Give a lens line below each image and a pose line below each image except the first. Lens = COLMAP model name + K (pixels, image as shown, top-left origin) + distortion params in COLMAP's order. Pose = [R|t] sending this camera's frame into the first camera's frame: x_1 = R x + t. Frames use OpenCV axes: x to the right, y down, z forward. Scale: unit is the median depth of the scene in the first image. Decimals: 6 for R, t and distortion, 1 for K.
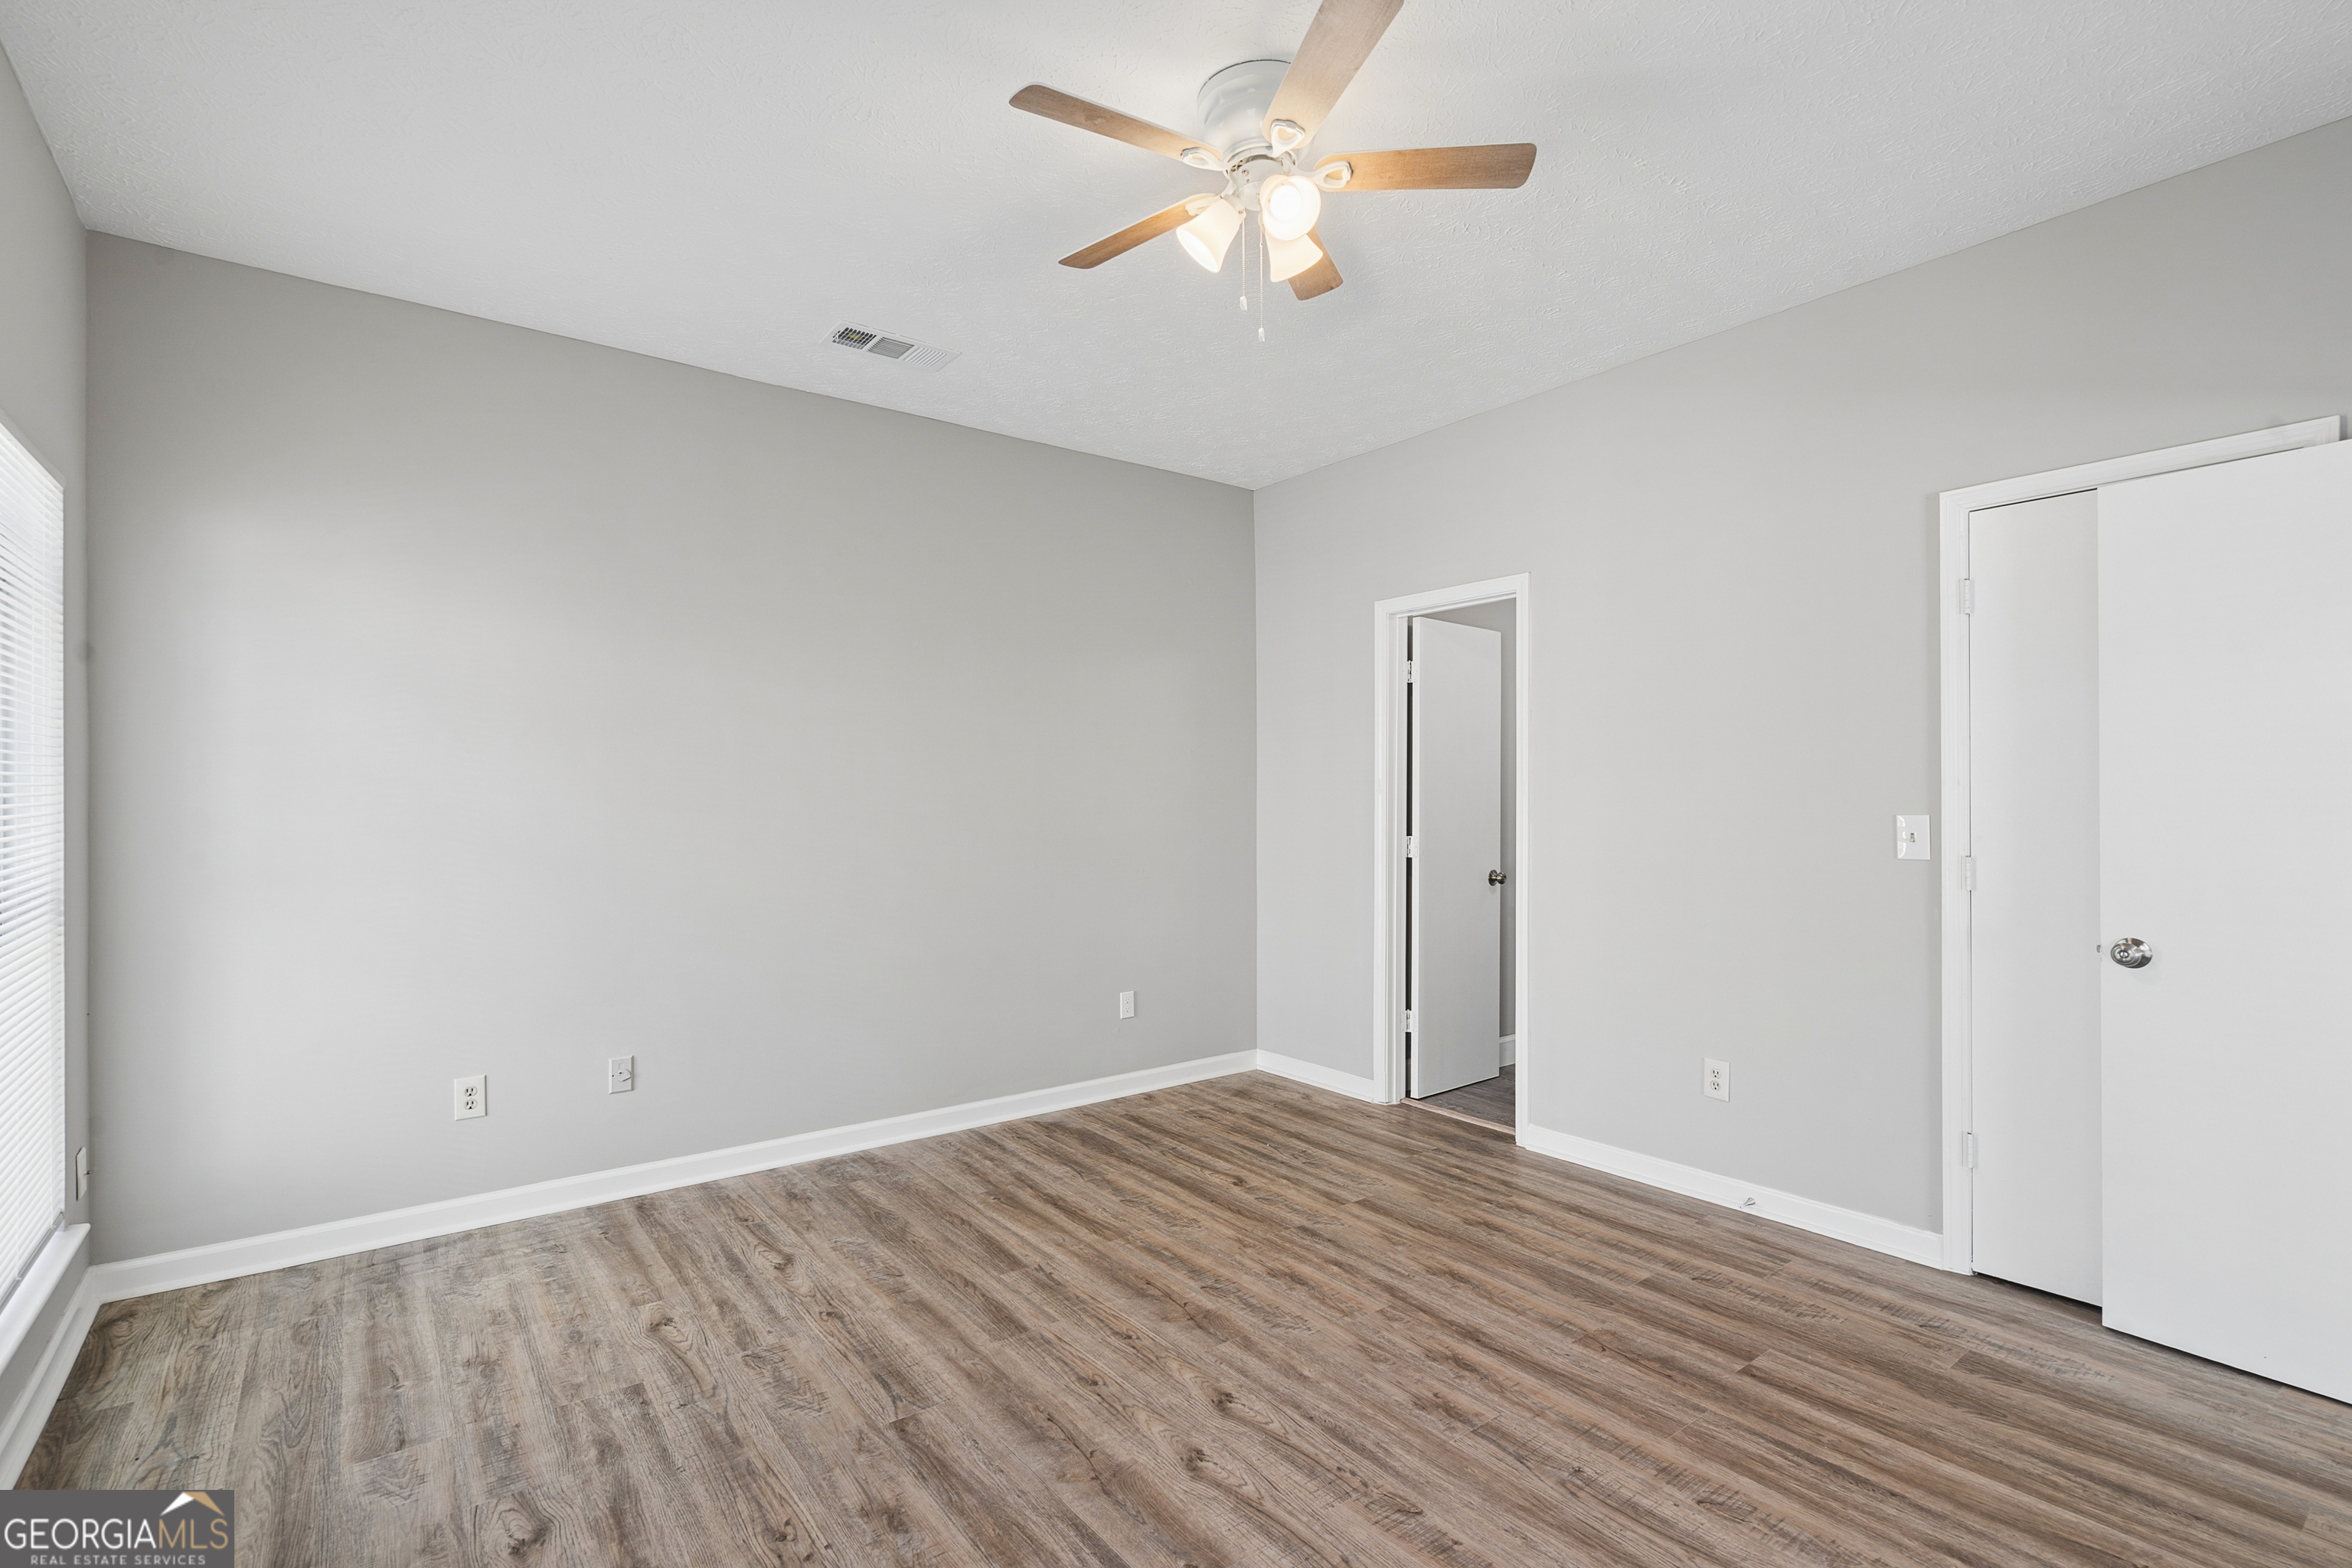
lens RADIAL K [[1089.4, 0, 1119.7], [0, 1089.4, 800.7], [0, 0, 1]] dist [-0.004175, 0.000589]
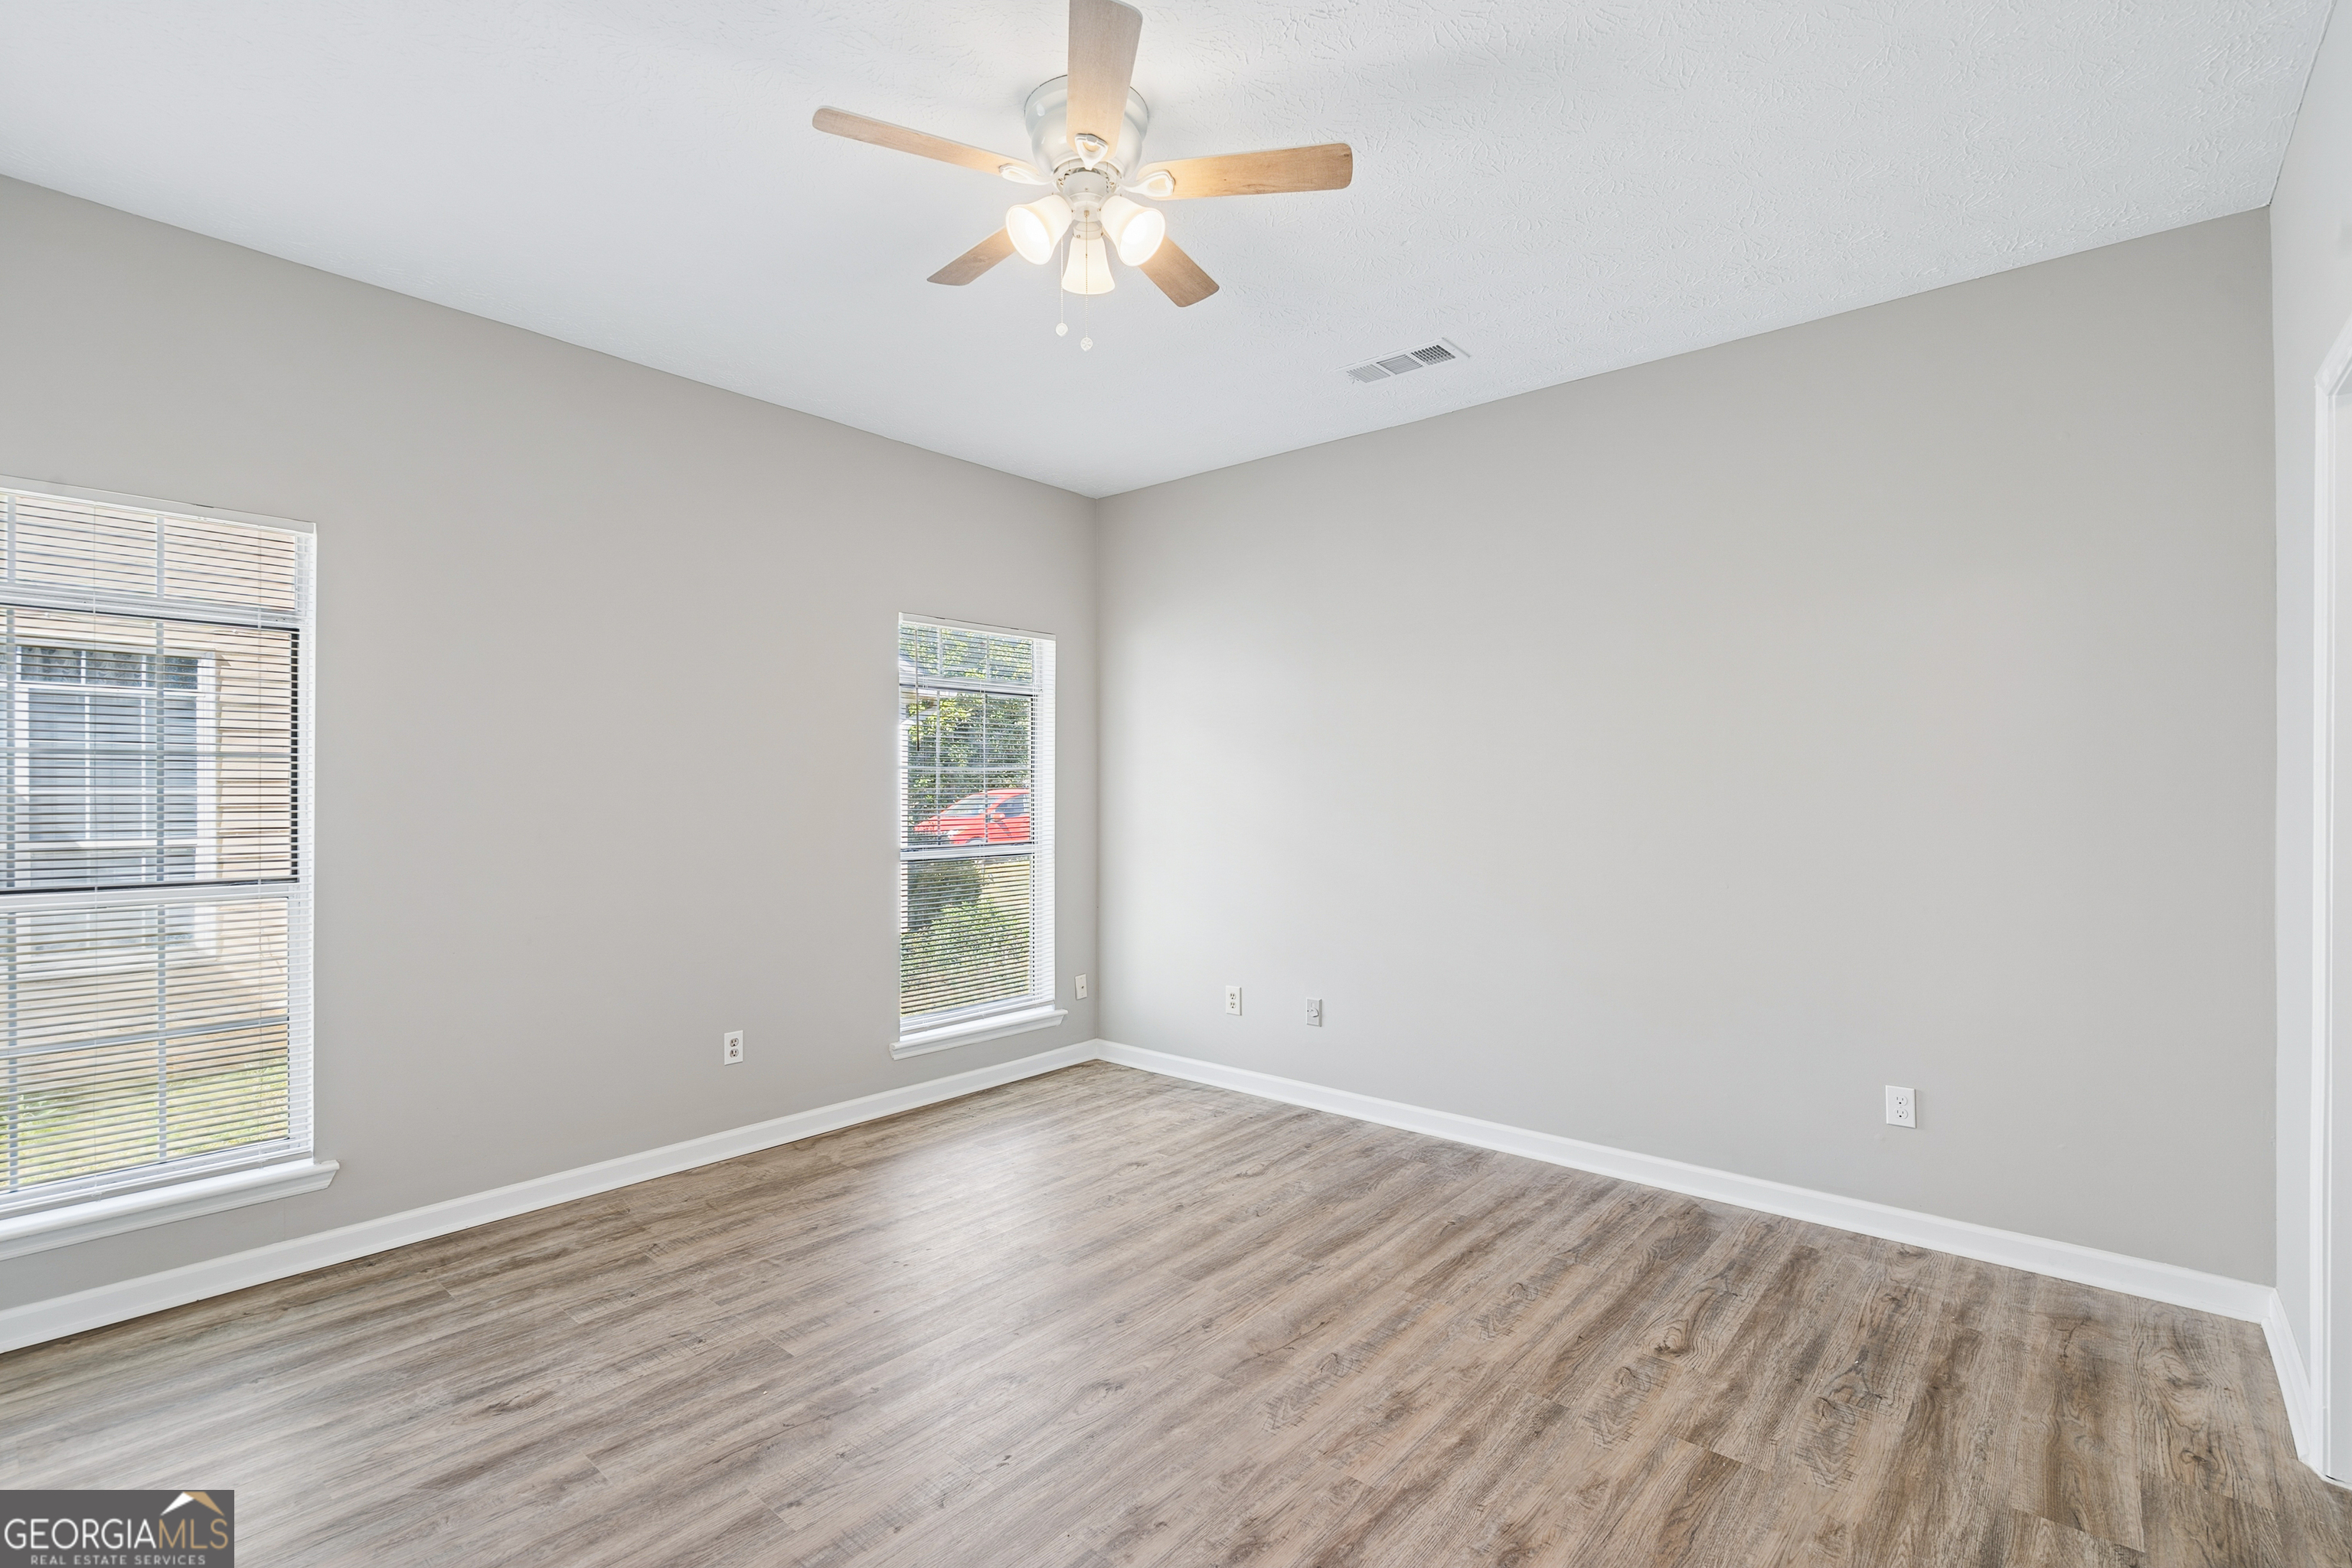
lens RADIAL K [[1058.1, 0, 1167.0], [0, 1058.1, 795.7], [0, 0, 1]] dist [-0.001442, 0.001134]
pose [[0.229456, 0.004962, -0.973306, 0.784972], [-0.004339, 0.999982, 0.004075, -0.007507], [0.973309, 0.003288, 0.229473, 0.599072]]
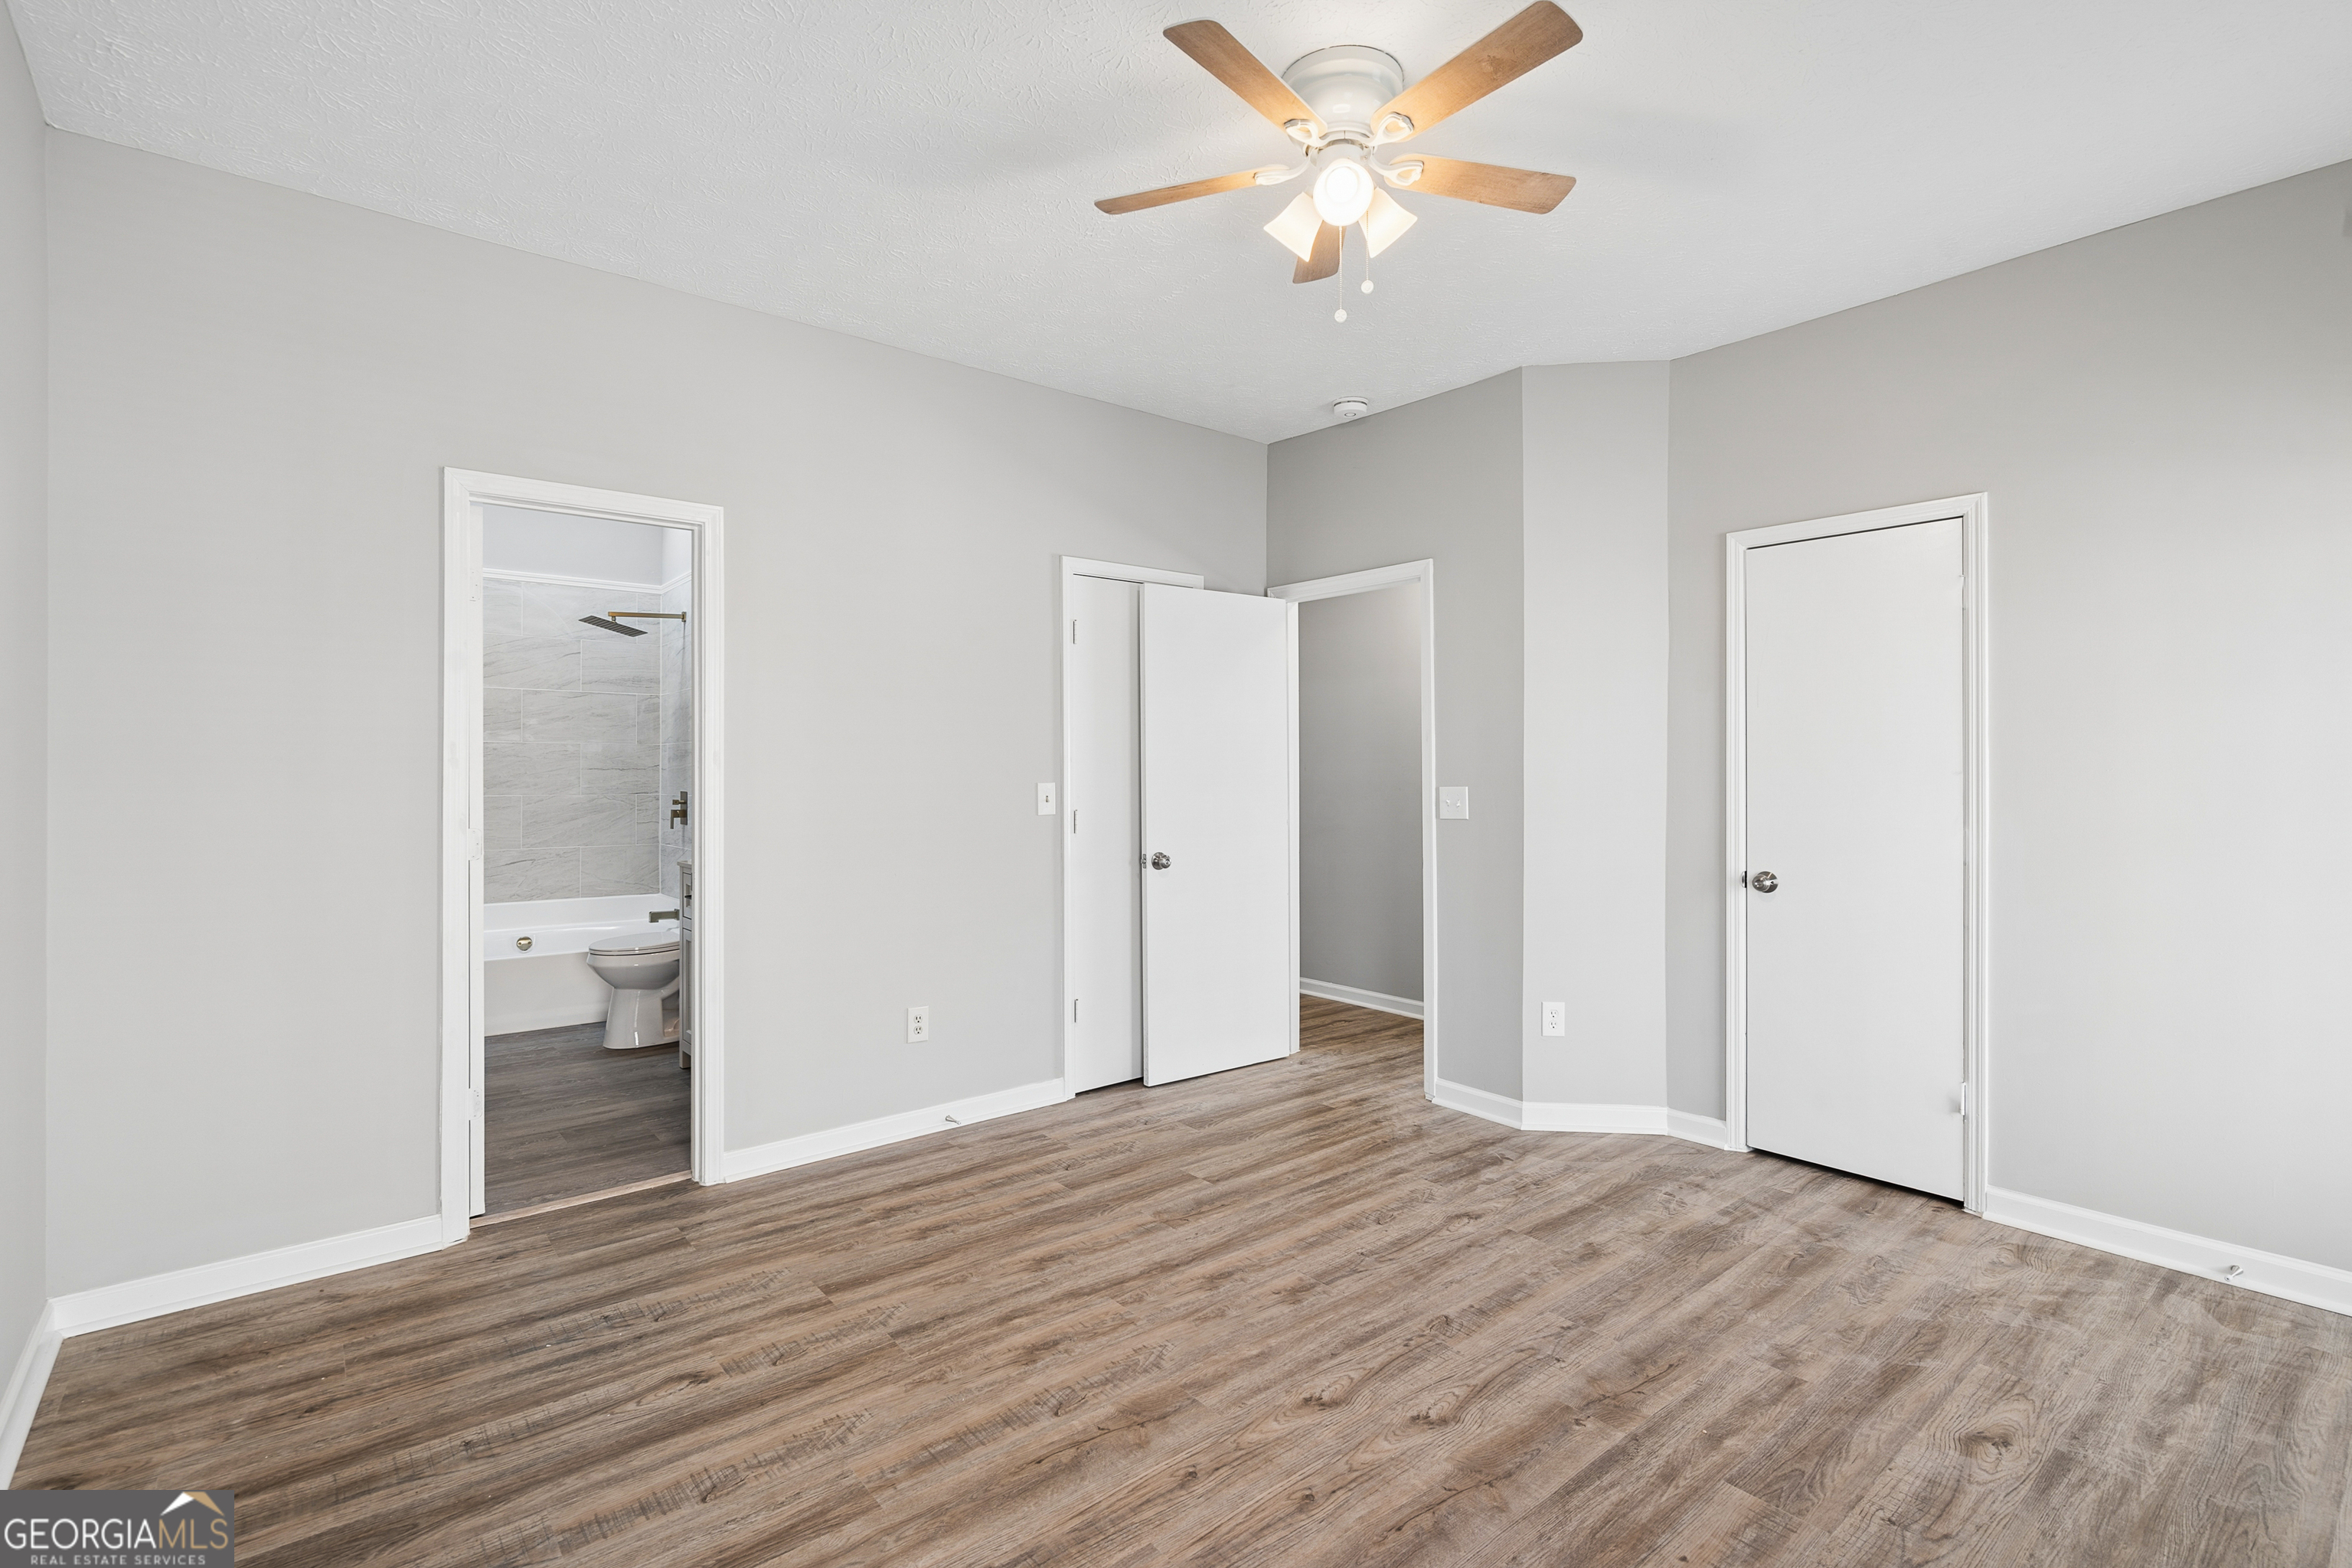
lens RADIAL K [[1080.8, 0, 1190.1], [0, 1080.8, 776.7], [0, 0, 1]] dist [-0.006319, 0.001121]
pose [[-0.082597, -0.004663, 0.996572, -0.606326], [0.003480, 0.999982, 0.004968, -0.000689], [-0.996577, 0.003879, -0.082579, 0.865561]]
